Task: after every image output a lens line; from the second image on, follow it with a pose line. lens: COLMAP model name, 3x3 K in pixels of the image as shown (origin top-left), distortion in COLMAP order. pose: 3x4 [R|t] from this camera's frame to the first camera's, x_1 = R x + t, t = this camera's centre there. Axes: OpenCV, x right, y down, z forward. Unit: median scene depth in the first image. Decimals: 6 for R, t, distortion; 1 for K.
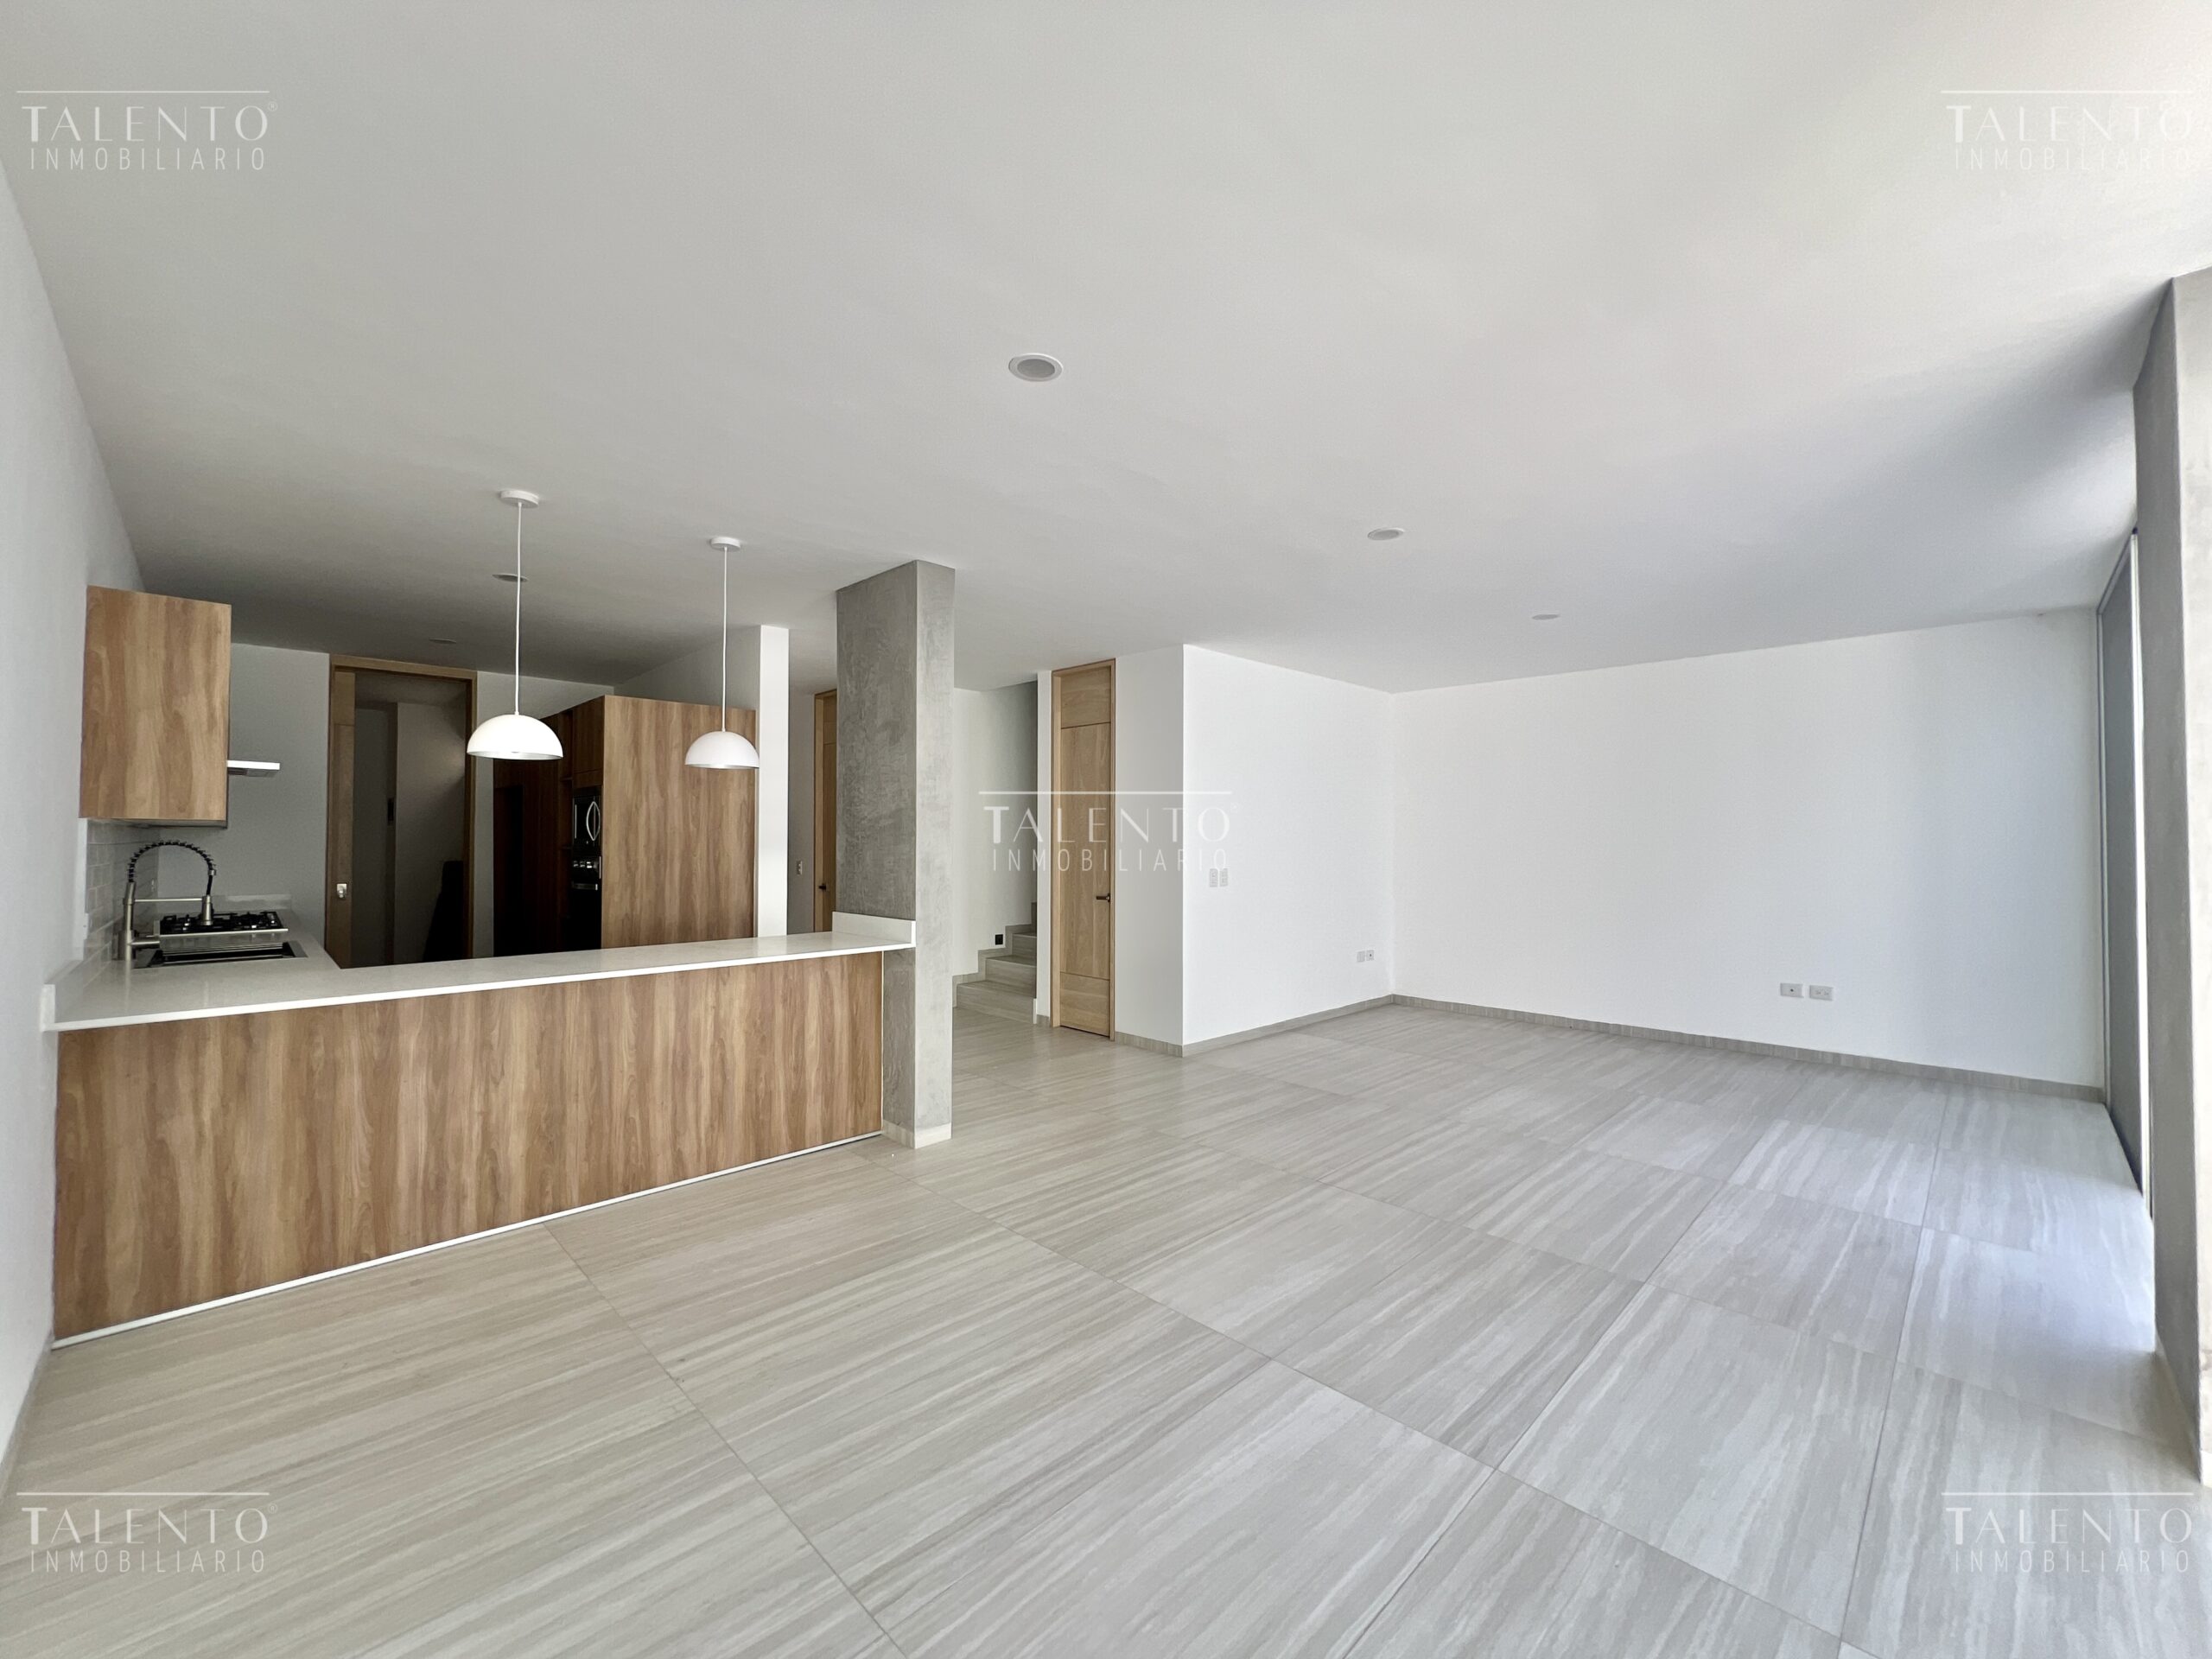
lens RADIAL K [[883.8, 0, 1106.0], [0, 883.8, 829.5], [0, 0, 1]] dist [-0.003834, -0.000283]
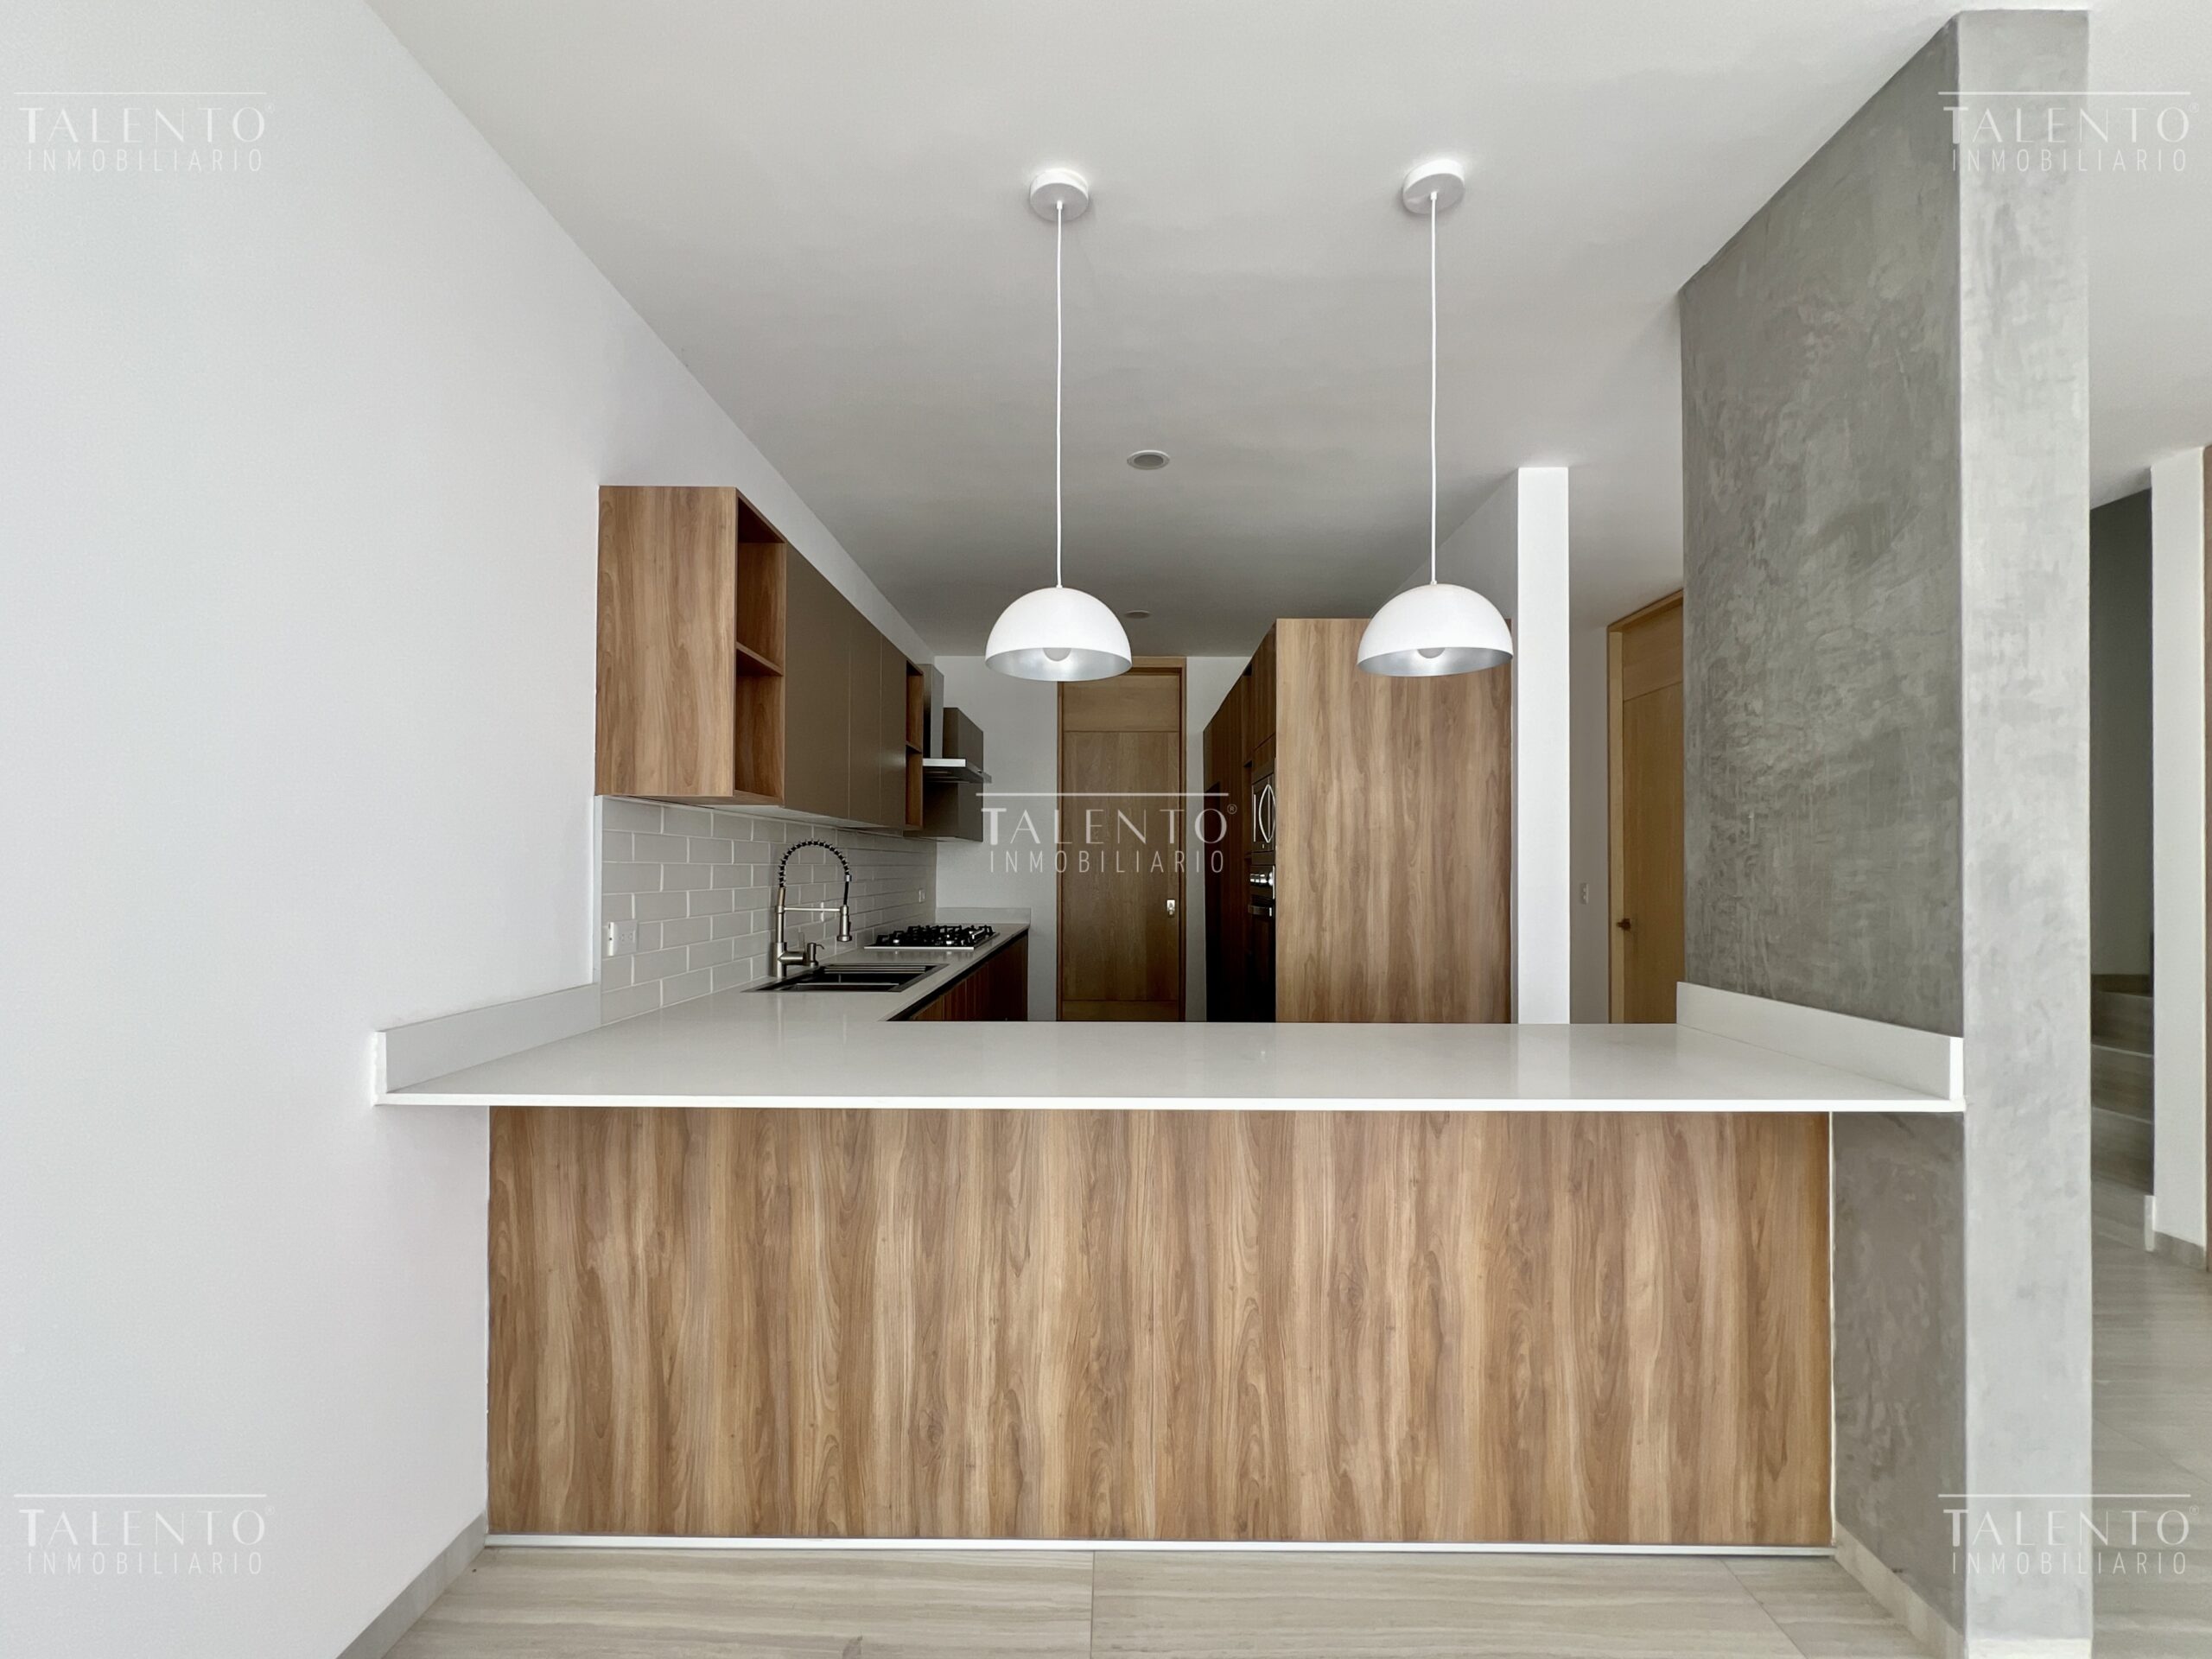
lens RADIAL K [[939.4, 0, 1107.8], [0, 939.4, 857.4], [0, 0, 1]] dist [-0.002056, -0.000160]
pose [[0.702263, -0.007279, -0.711880, -0.211188], [0.007862, 0.999966, -0.002469, 0.033439], [0.711874, -0.003863, 0.702297, 0.553346]]
